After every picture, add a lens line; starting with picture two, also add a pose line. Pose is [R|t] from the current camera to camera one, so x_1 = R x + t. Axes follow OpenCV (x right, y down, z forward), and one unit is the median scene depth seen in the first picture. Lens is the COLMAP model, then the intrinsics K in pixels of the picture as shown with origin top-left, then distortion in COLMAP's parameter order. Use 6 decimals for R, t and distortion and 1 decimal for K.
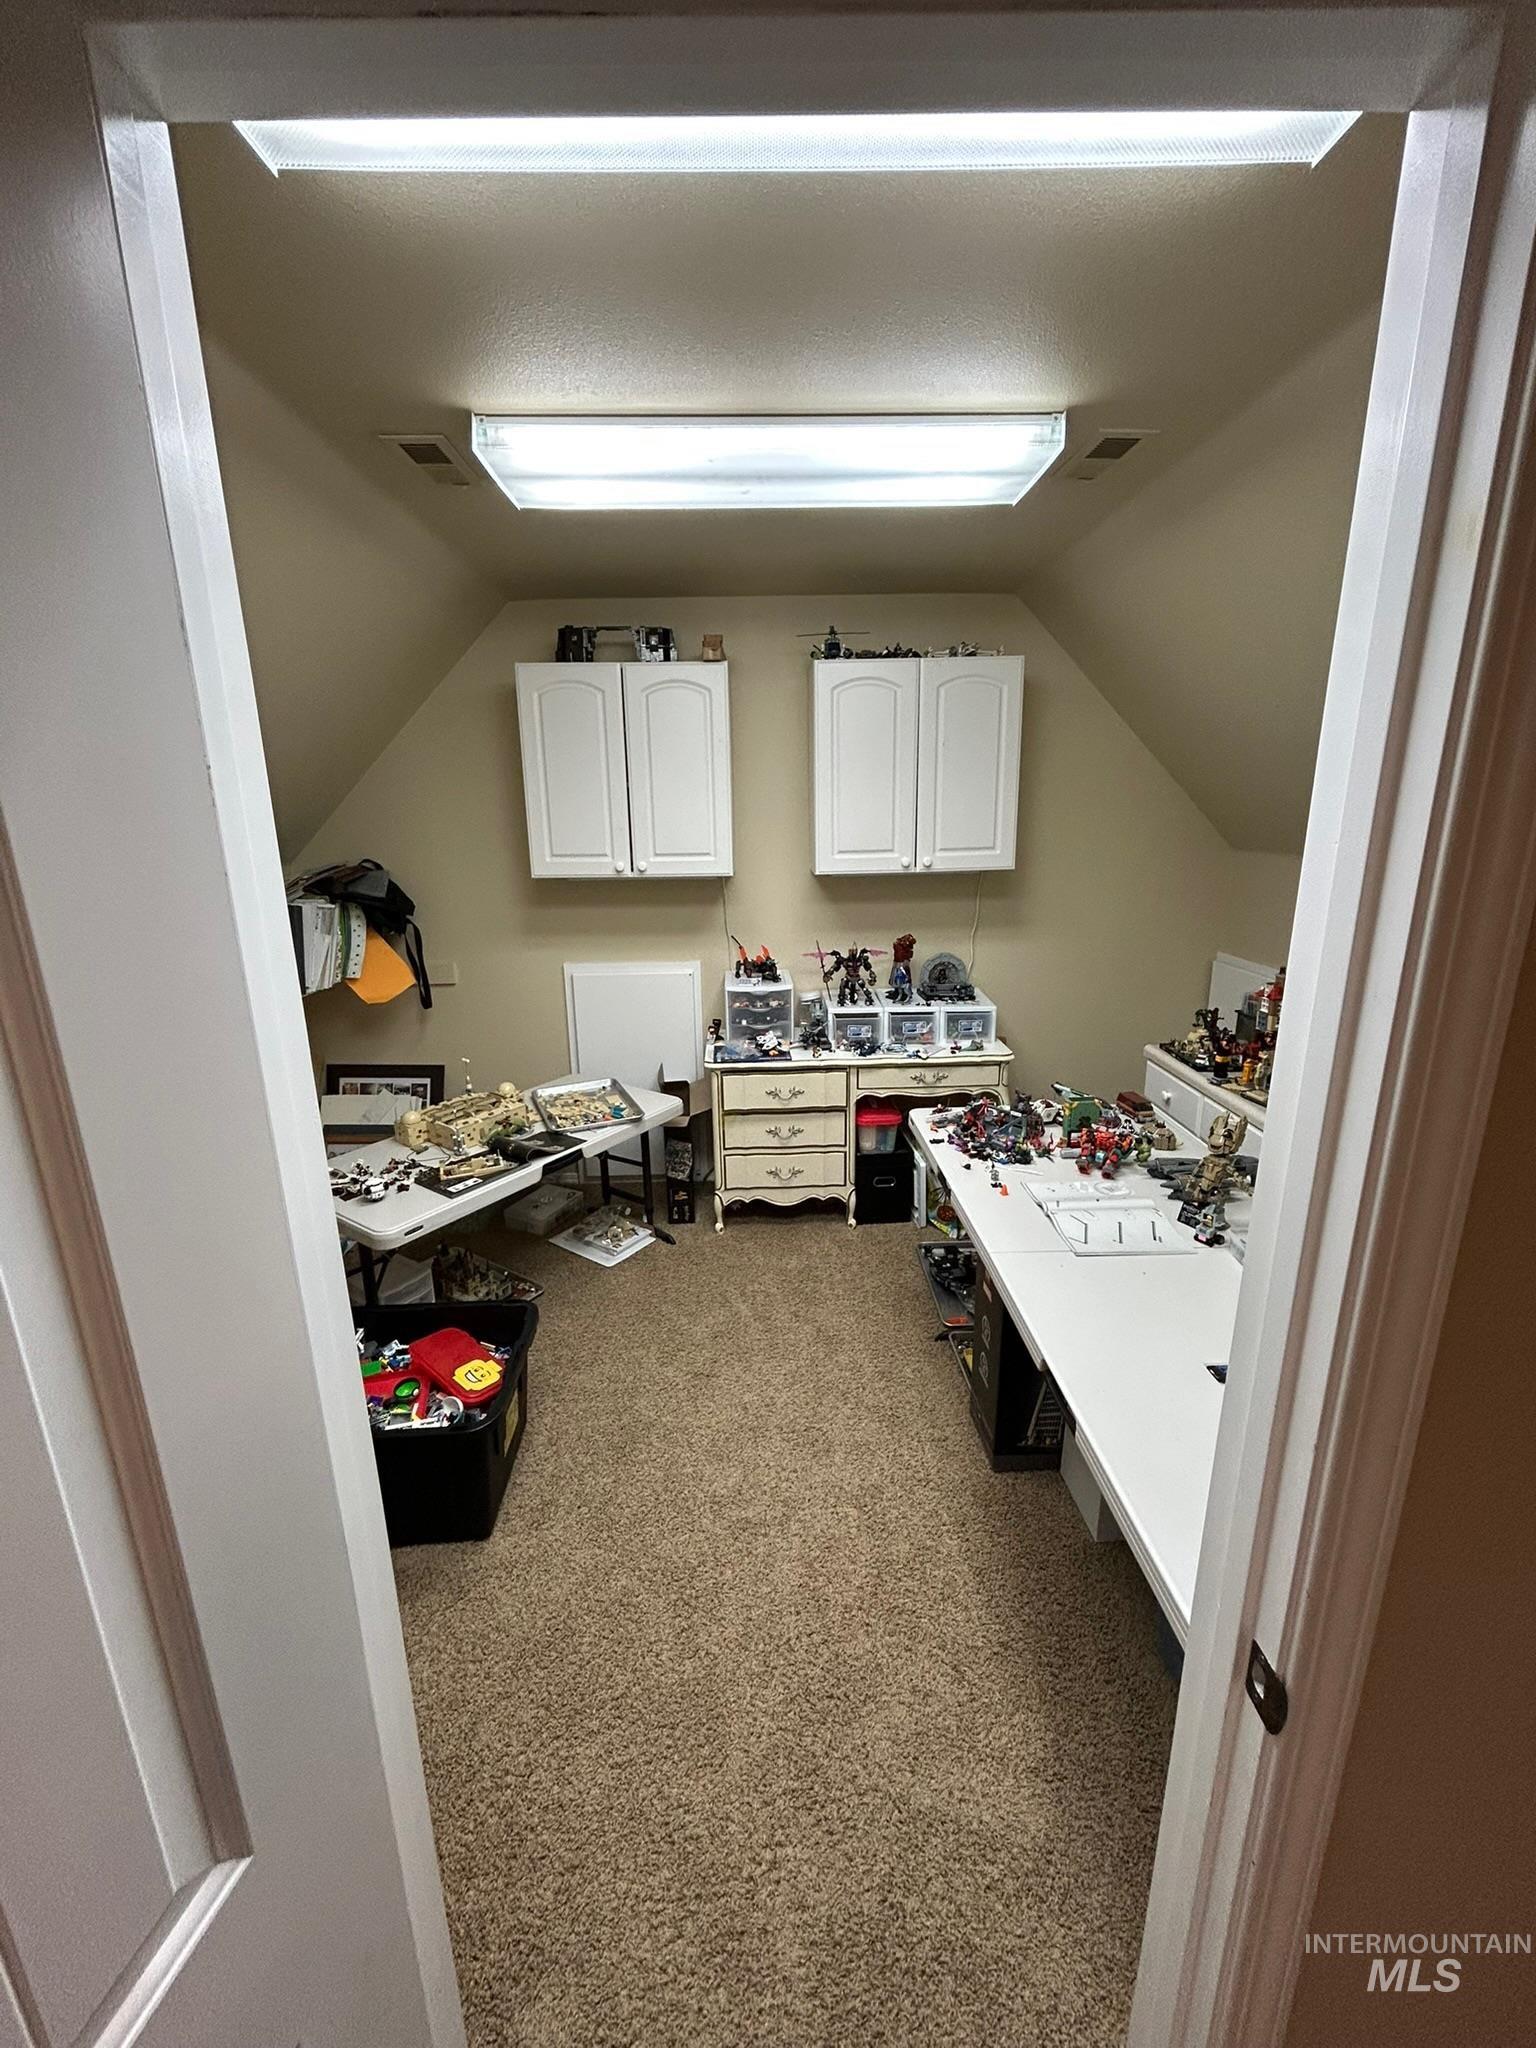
lens RADIAL K [[821.5, 0, 768.8], [0, 821.5, 1020.0], [0, 0, 1]] dist [-0.001518, 0.000138]
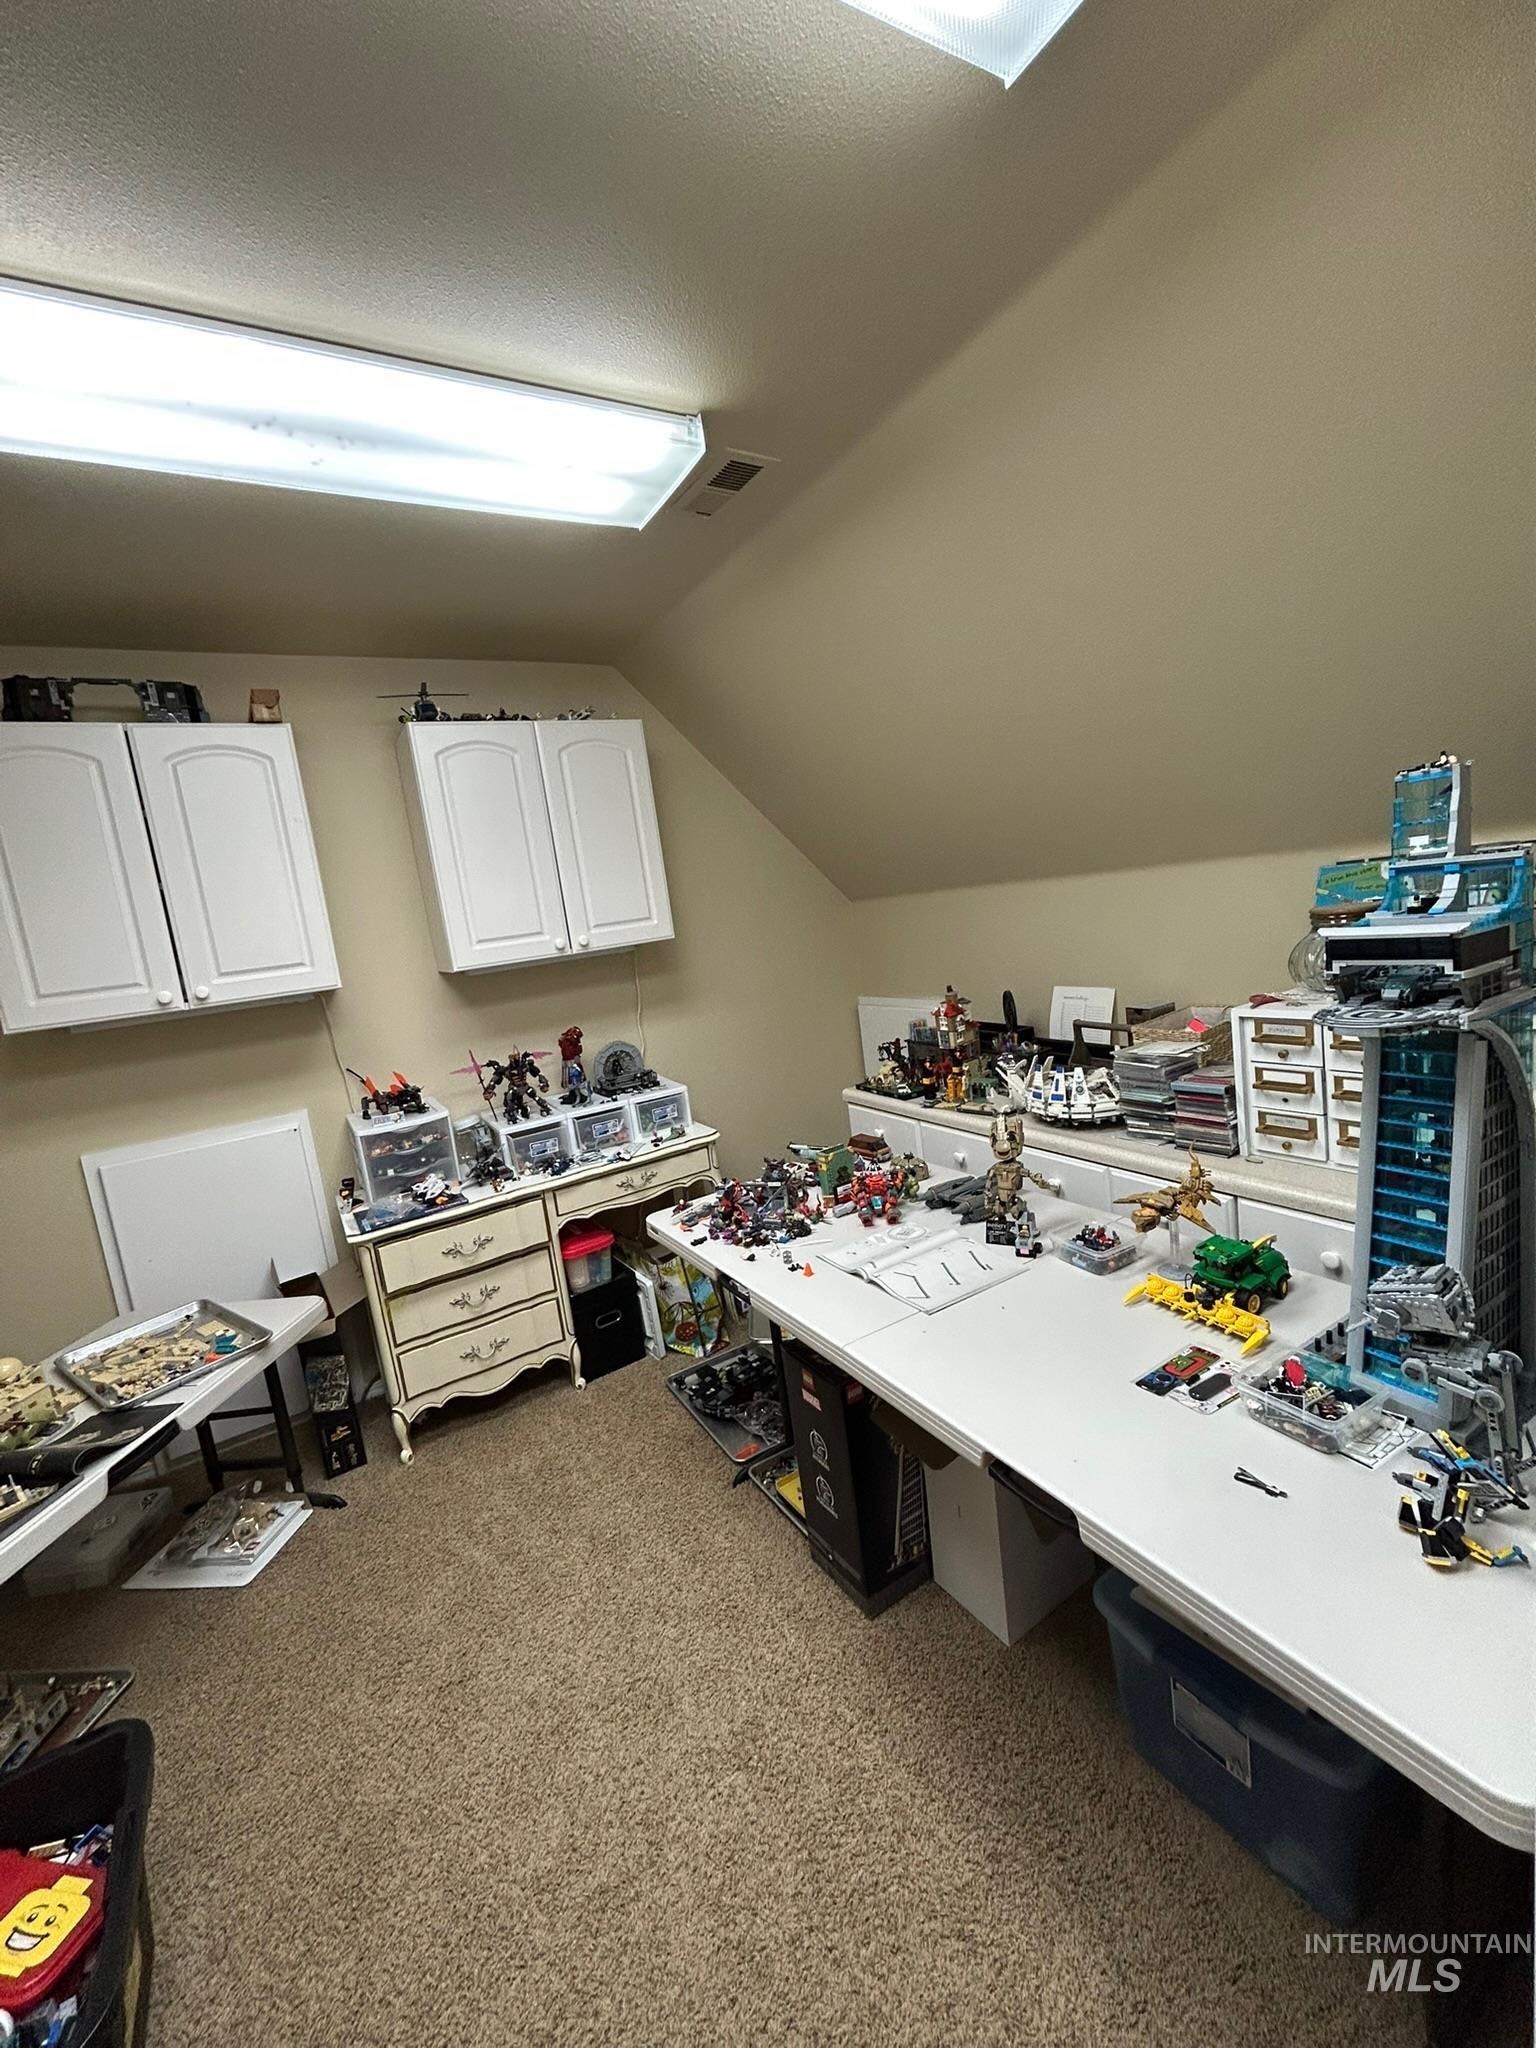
lens RADIAL K [[823.5, 0, 769.3], [0, 823.5, 1020.9], [0, 0, 1]] dist [-0.001747, 0.000163]
pose [[0.866039, -0.162891, 0.472698, -0.067305], [0.230211, 0.969172, -0.087798, 0.015622], [-0.443824, 0.184857, 0.876840, 0.146865]]
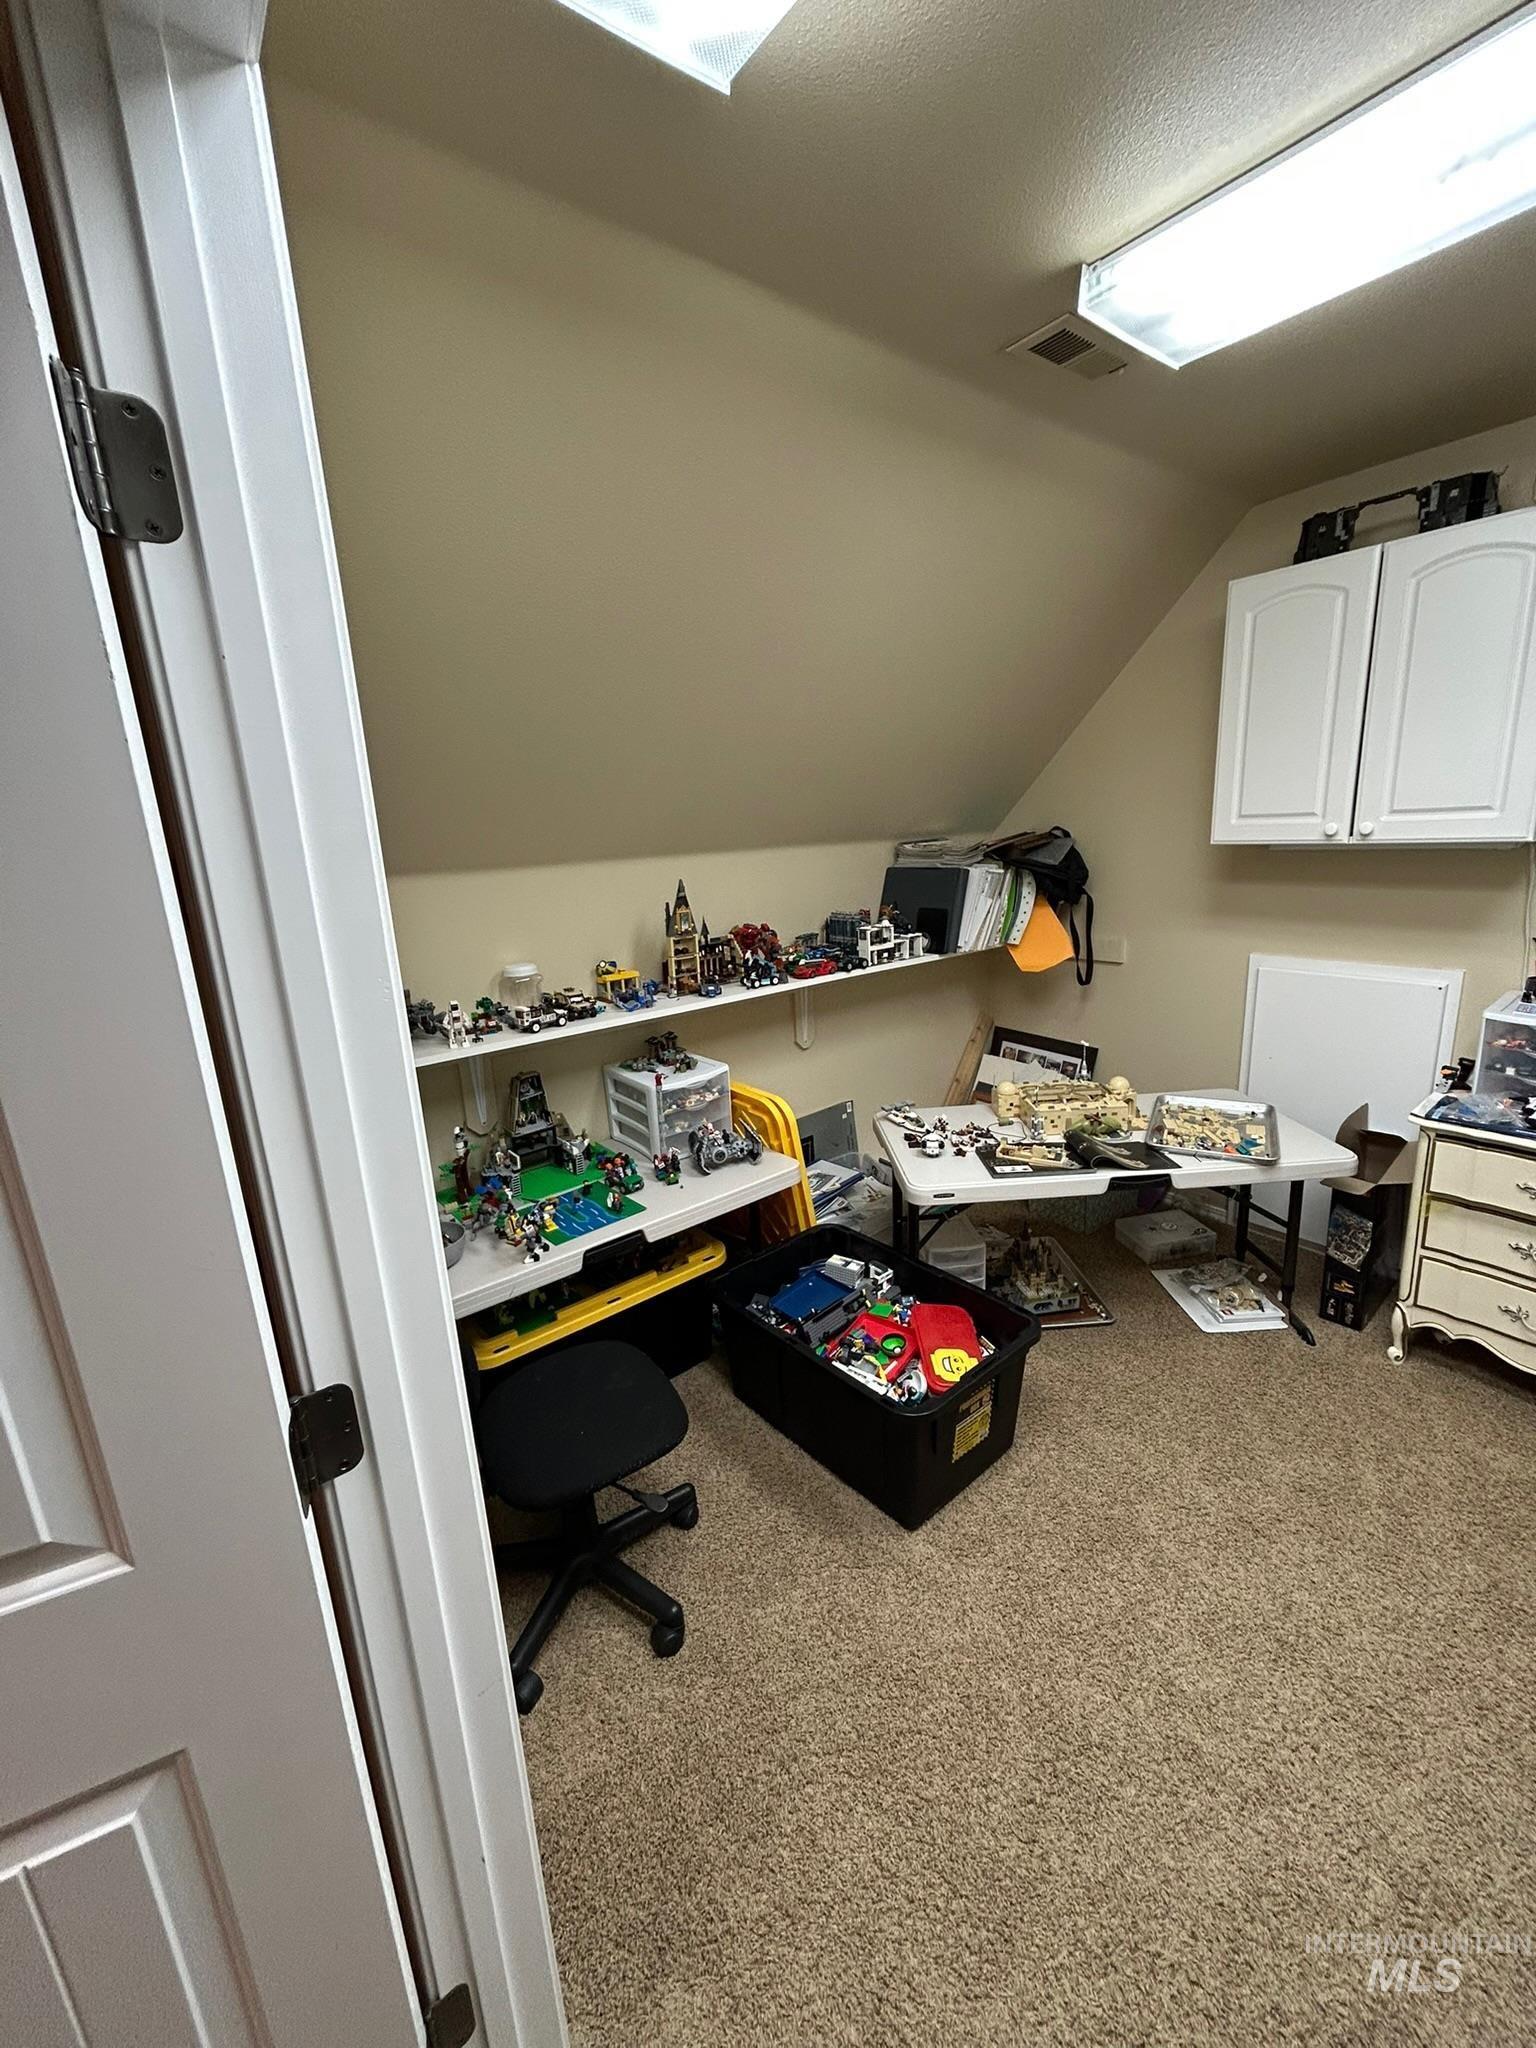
lens RADIAL K [[821.5, 0, 768.8], [0, 821.5, 1020.0], [0, 0, 1]] dist [-0.001518, 0.000138]
pose [[0.601657, 0.168203, -0.780844, 0.121188], [-0.155356, 0.983550, 0.092164, -0.005804], [0.783501, 0.065858, 0.617891, 0.150849]]
